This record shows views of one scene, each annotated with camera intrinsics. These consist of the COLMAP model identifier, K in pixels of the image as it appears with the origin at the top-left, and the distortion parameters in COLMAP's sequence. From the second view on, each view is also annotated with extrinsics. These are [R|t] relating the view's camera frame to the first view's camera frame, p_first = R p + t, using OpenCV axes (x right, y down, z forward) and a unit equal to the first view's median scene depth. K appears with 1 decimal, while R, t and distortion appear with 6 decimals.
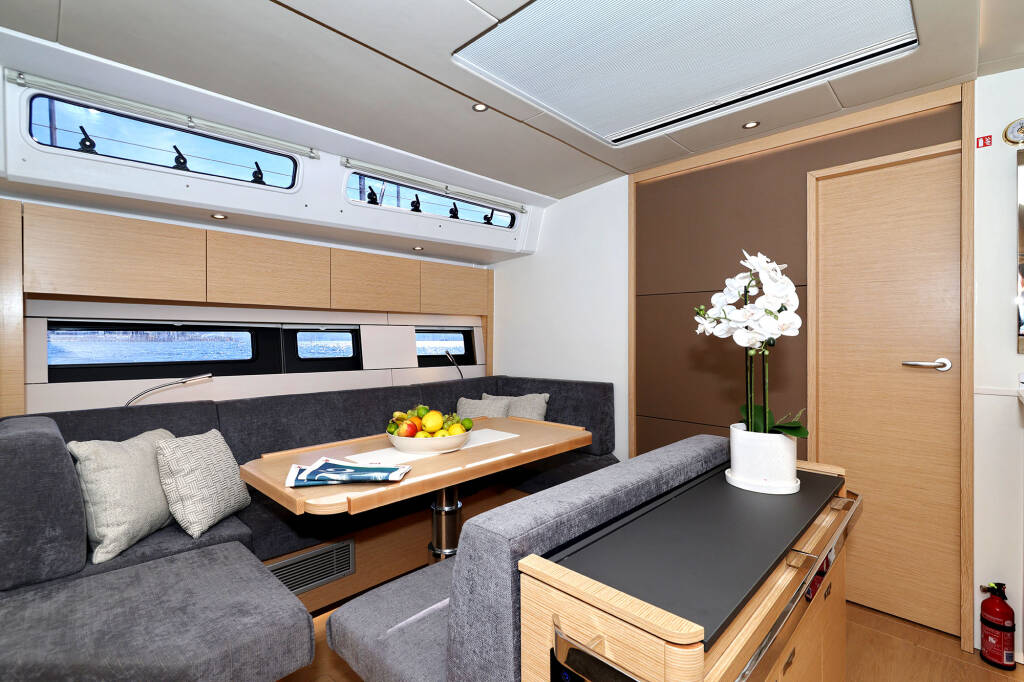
lens RADIAL K [[470.8, 0, 485.8], [0, 470.8, 337.0], [0, 0, 1]] dist [0.002322, 0.000482]
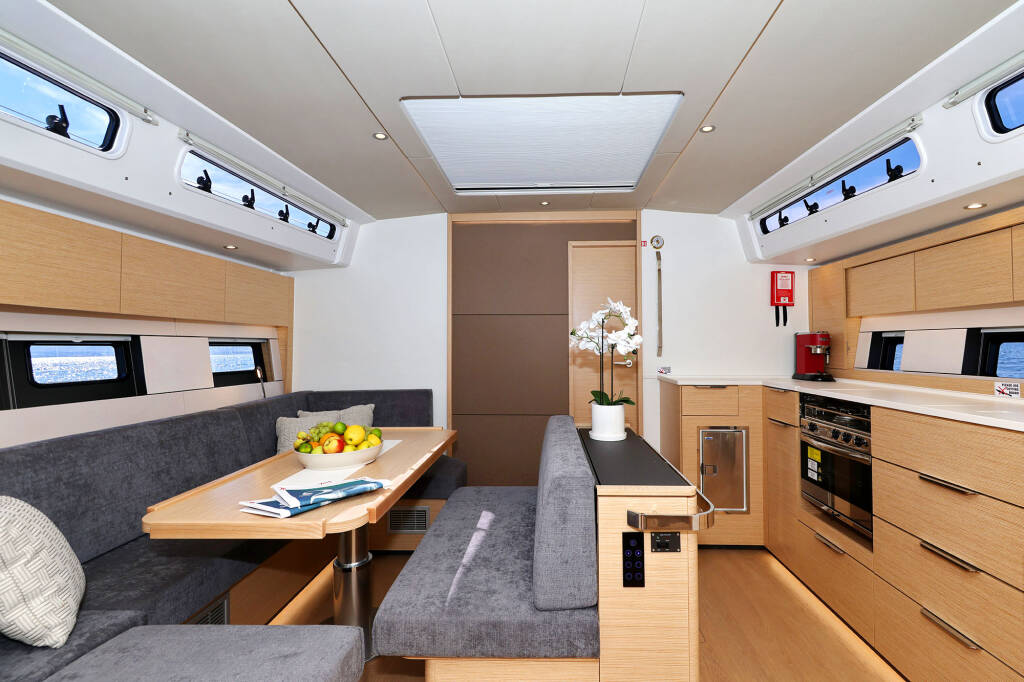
lens RADIAL K [[473.3, 0, 539.6], [0, 473.3, 331.5], [0, 0, 1]] dist [0.003004, 0.000540]
pose [[0.696649, 0.019342, 0.717151, -0.417147], [0.004757, 0.999490, -0.031577, -0.005813], [-0.717396, 0.025410, 0.696202, 0.000668]]
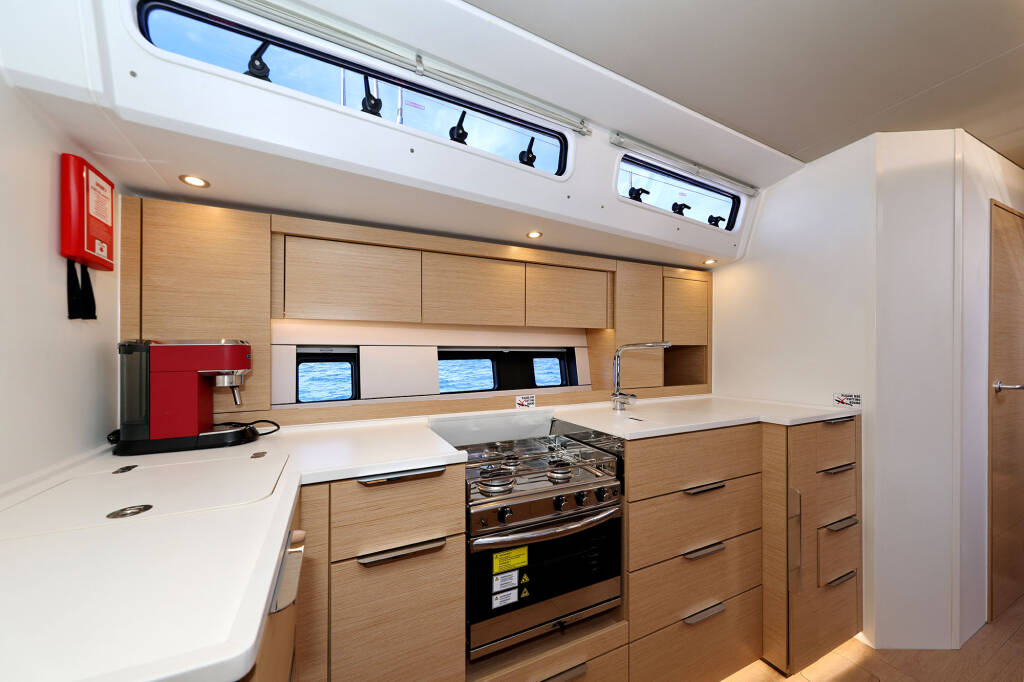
lens RADIAL K [[341.9, 0, 509.9], [0, 341.9, 357.0], [0, 0, 1]] dist [-0.000768, -0.000008]
pose [[-0.941539, 0.002506, 0.336896, 0.514850], [0.005267, 0.999960, 0.007282, -0.021774], [-0.336864, 0.008631, -0.941514, 0.636208]]
